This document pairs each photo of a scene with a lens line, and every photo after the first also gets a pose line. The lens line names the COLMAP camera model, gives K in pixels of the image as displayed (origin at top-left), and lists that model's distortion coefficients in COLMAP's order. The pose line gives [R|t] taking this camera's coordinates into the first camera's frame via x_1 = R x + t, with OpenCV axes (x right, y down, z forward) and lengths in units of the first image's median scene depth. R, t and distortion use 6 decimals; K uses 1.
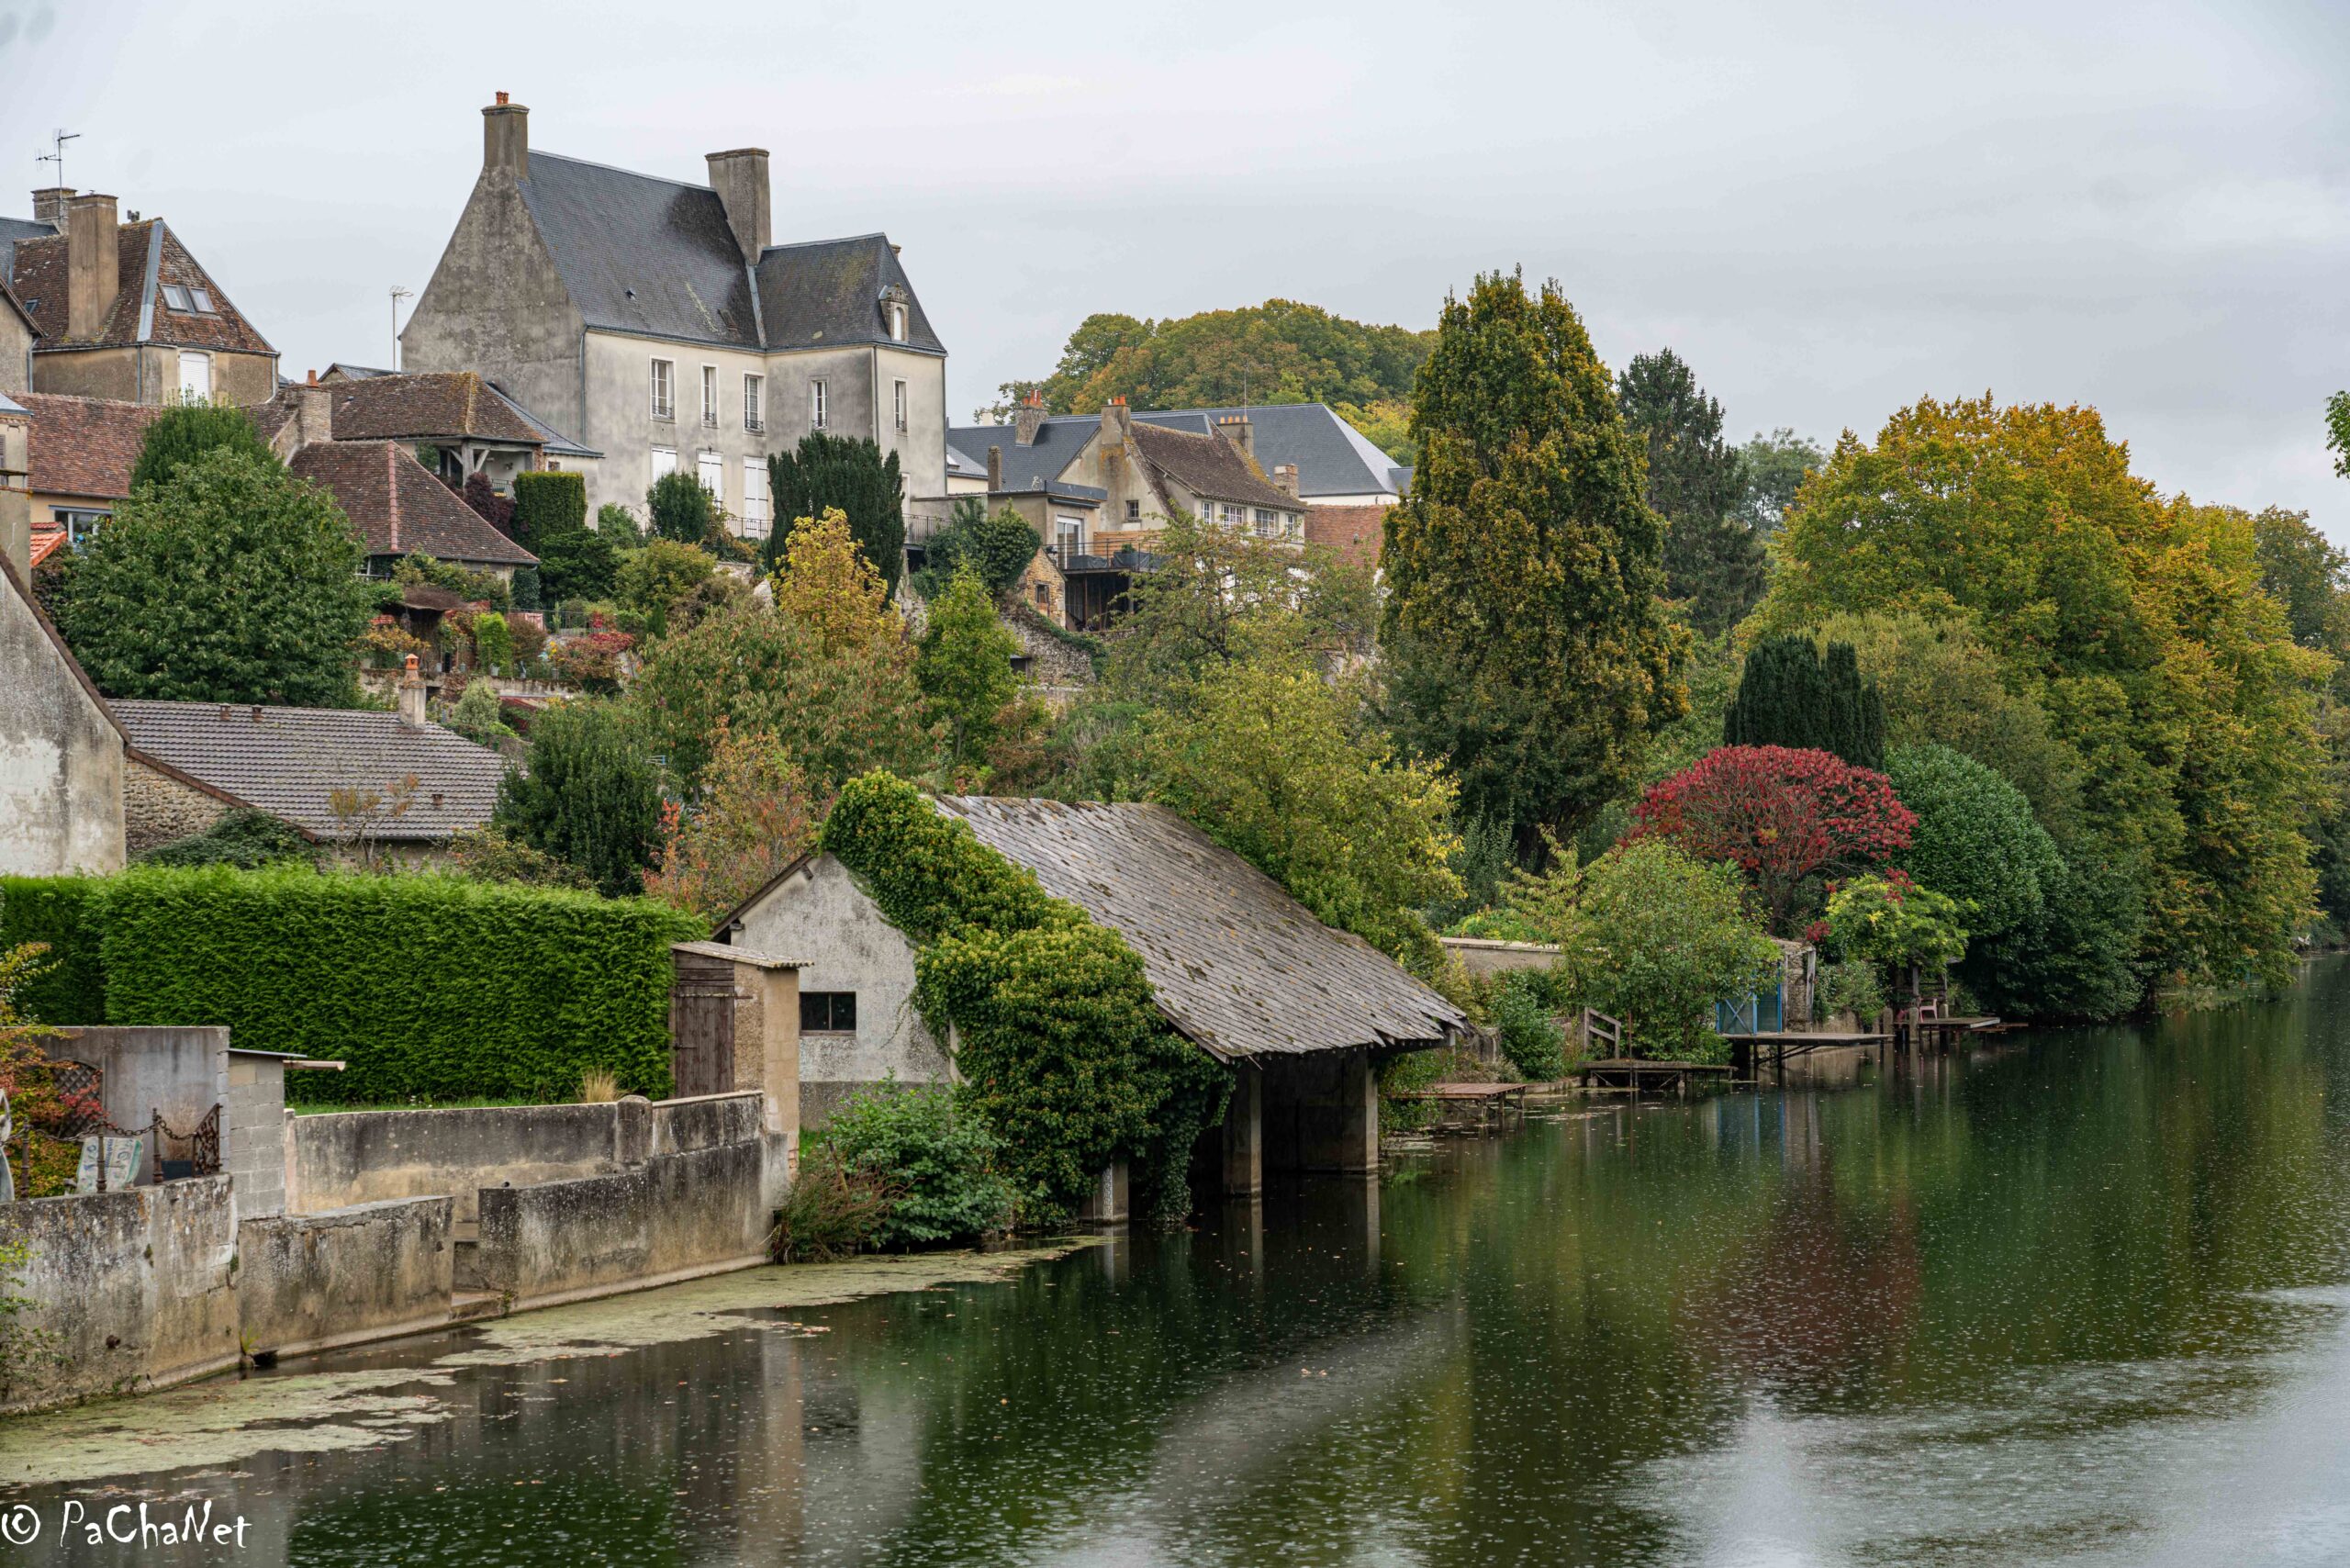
lens RADIAL K [[4773.4, 0, 1170.7], [0, 4773.4, 796.1], [0, 0, 1]] dist [0.102126, 0.000000]
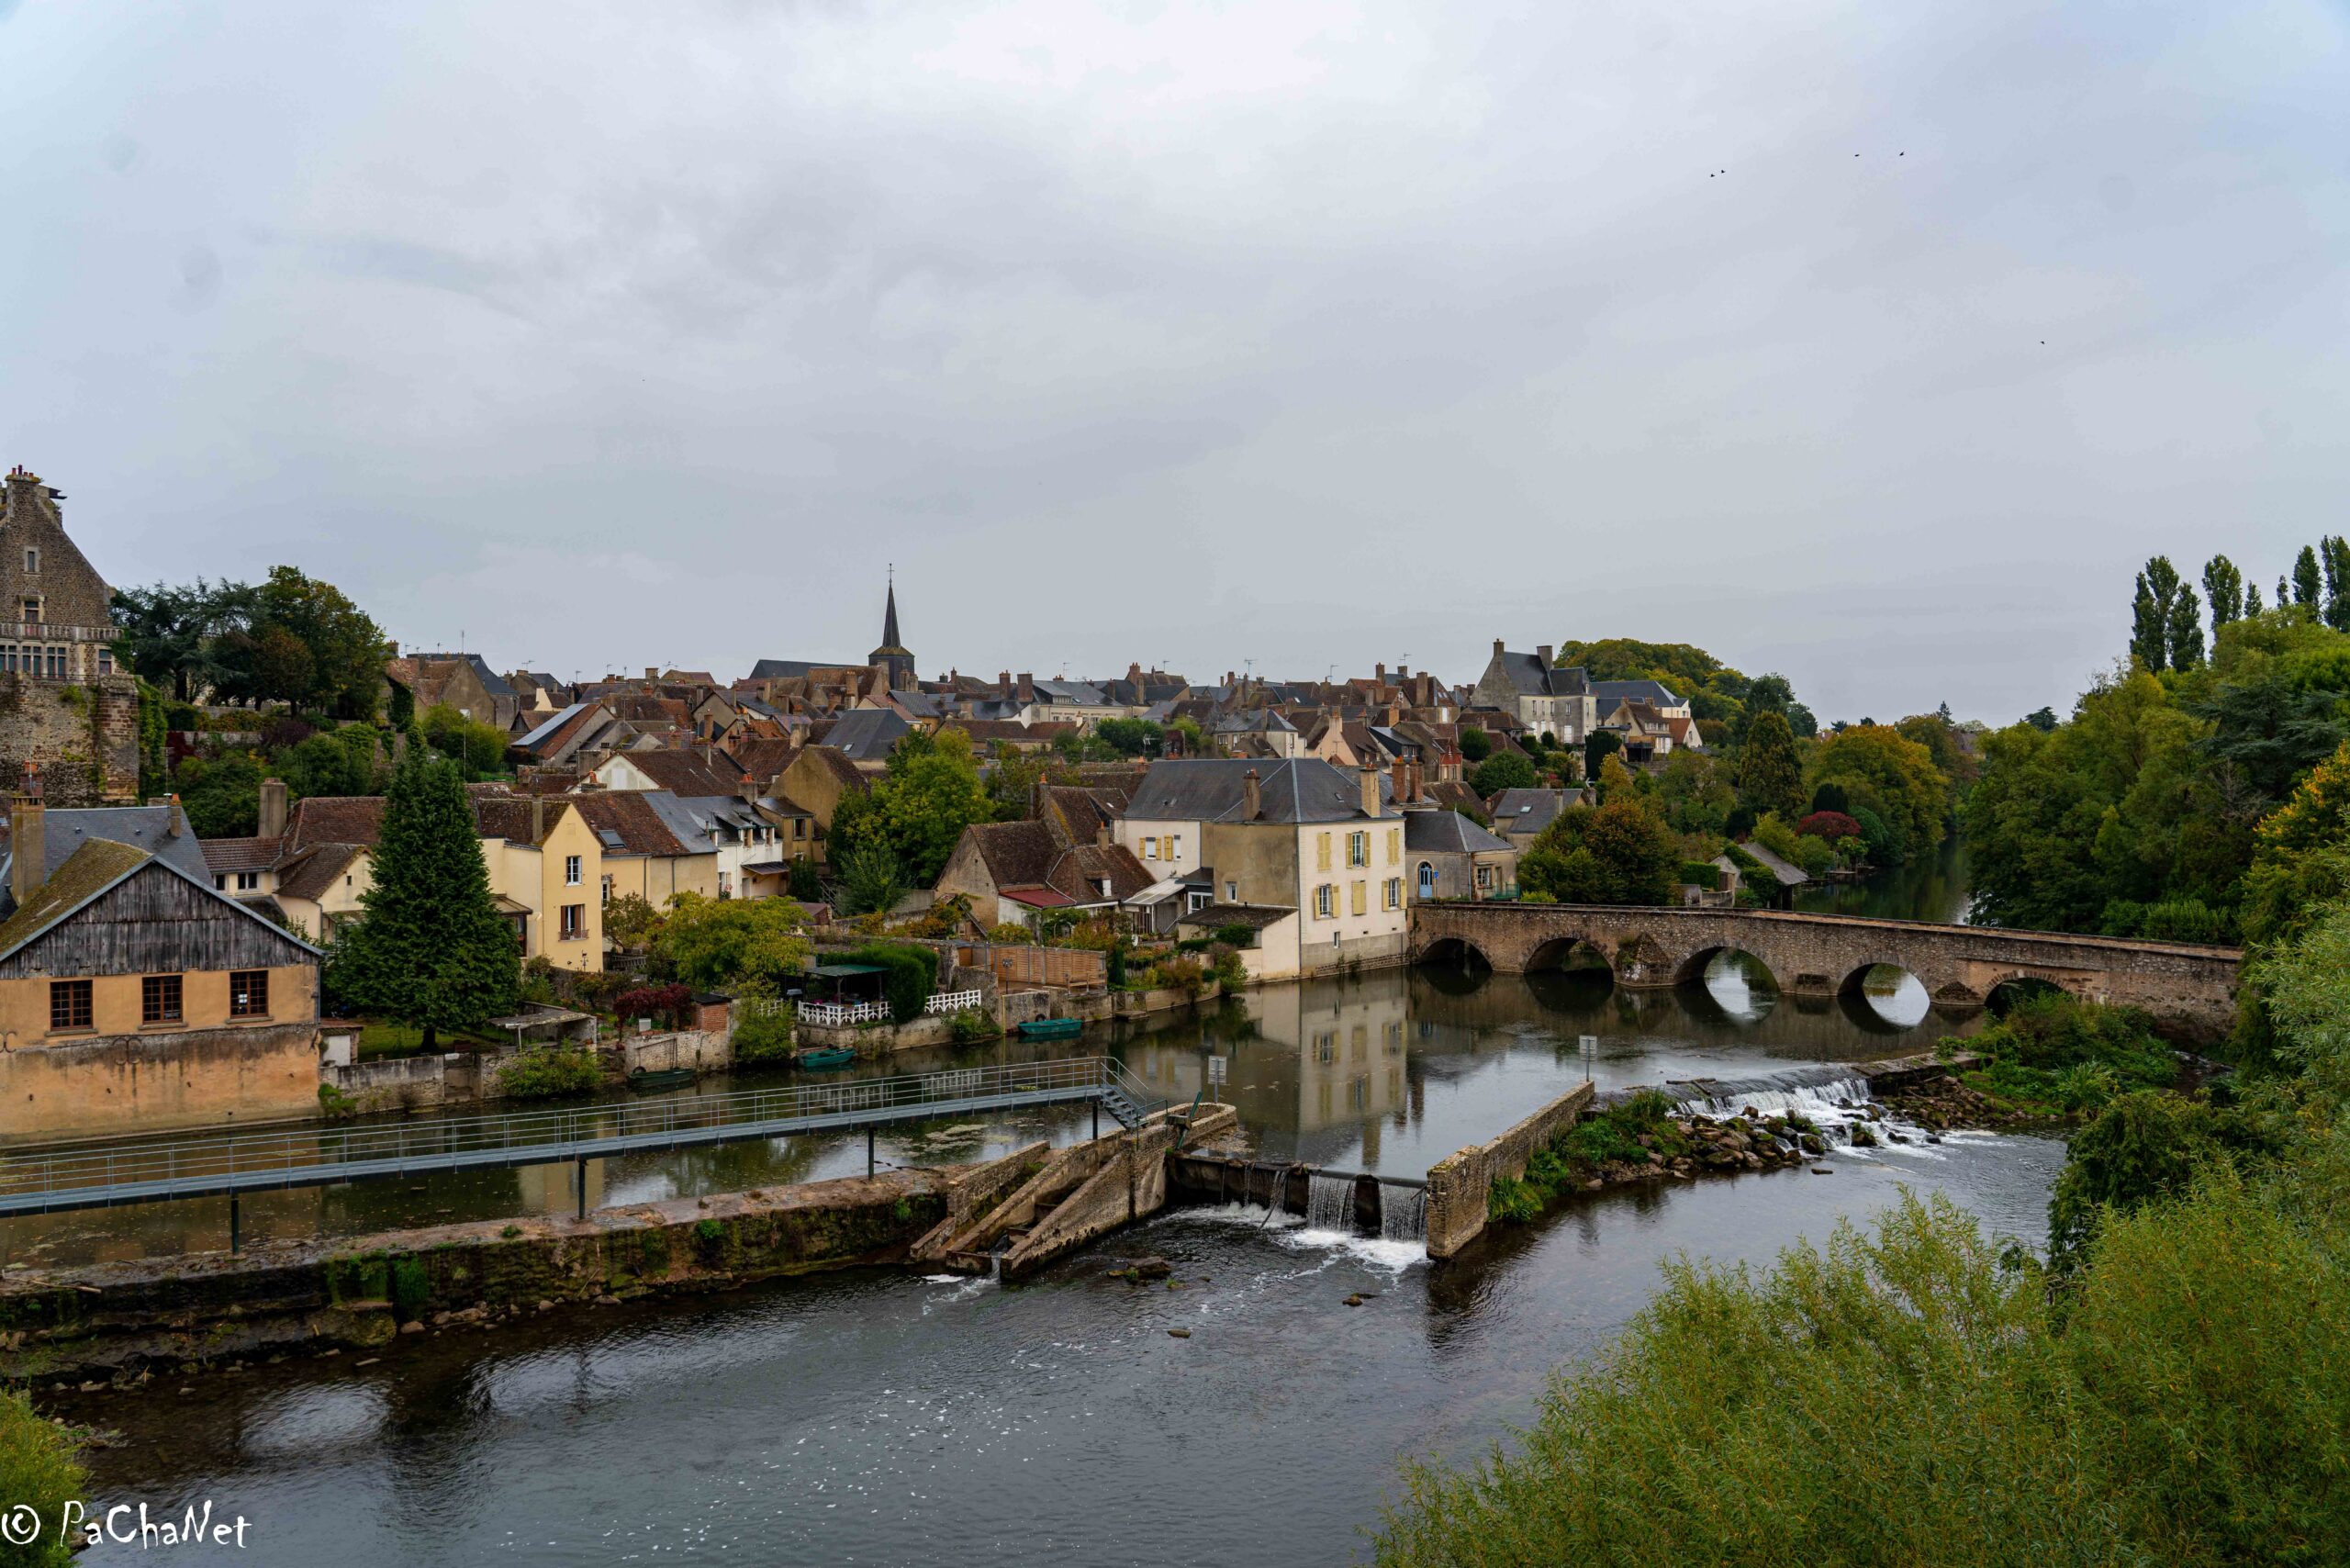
lens RADIAL K [[1783.3, 0, 1177.3], [0, 1783.3, 776.2], [0, 0, 1]] dist [-0.009244, -0.001994]
pose [[0.986071, 0.007513, -0.166155, -0.220927], [-0.004075, 0.999771, 0.021017, -0.079269], [0.166275, -0.020047, 0.985876, -0.873144]]
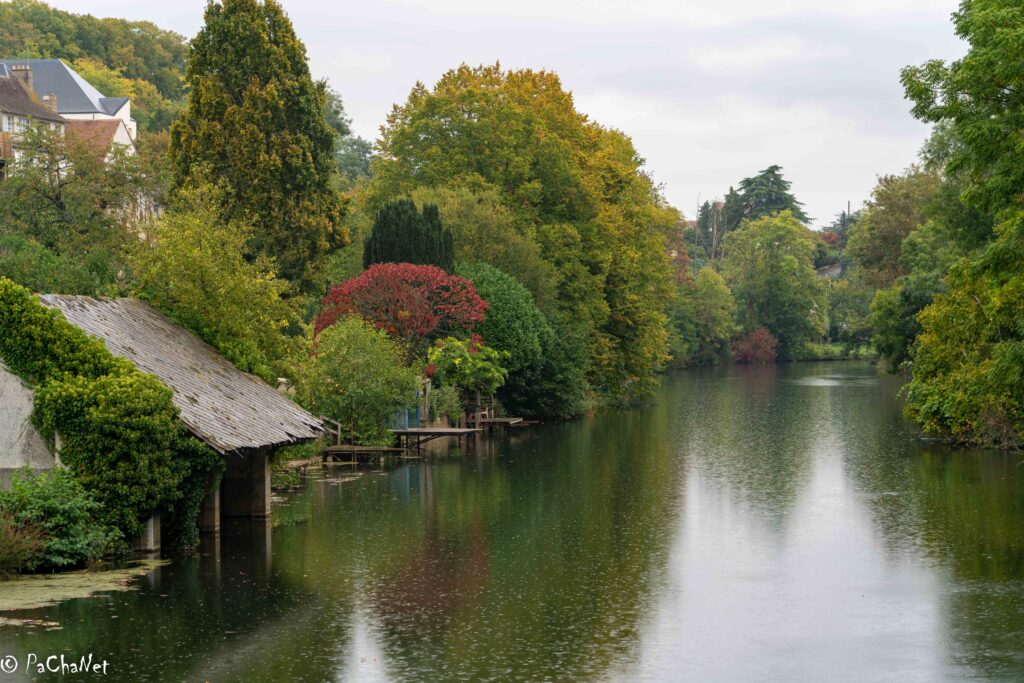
lens RADIAL K [[2728.8, 0, 512.5], [0, 2728.8, 338.1], [0, 0, 1]] dist [0.102879, 0.000000]
pose [[0.976381, -0.002534, 0.216042, -0.048416], [-0.001370, 0.999839, 0.017916, -0.001061], [-0.216052, -0.017789, 0.976220, 0.022354]]
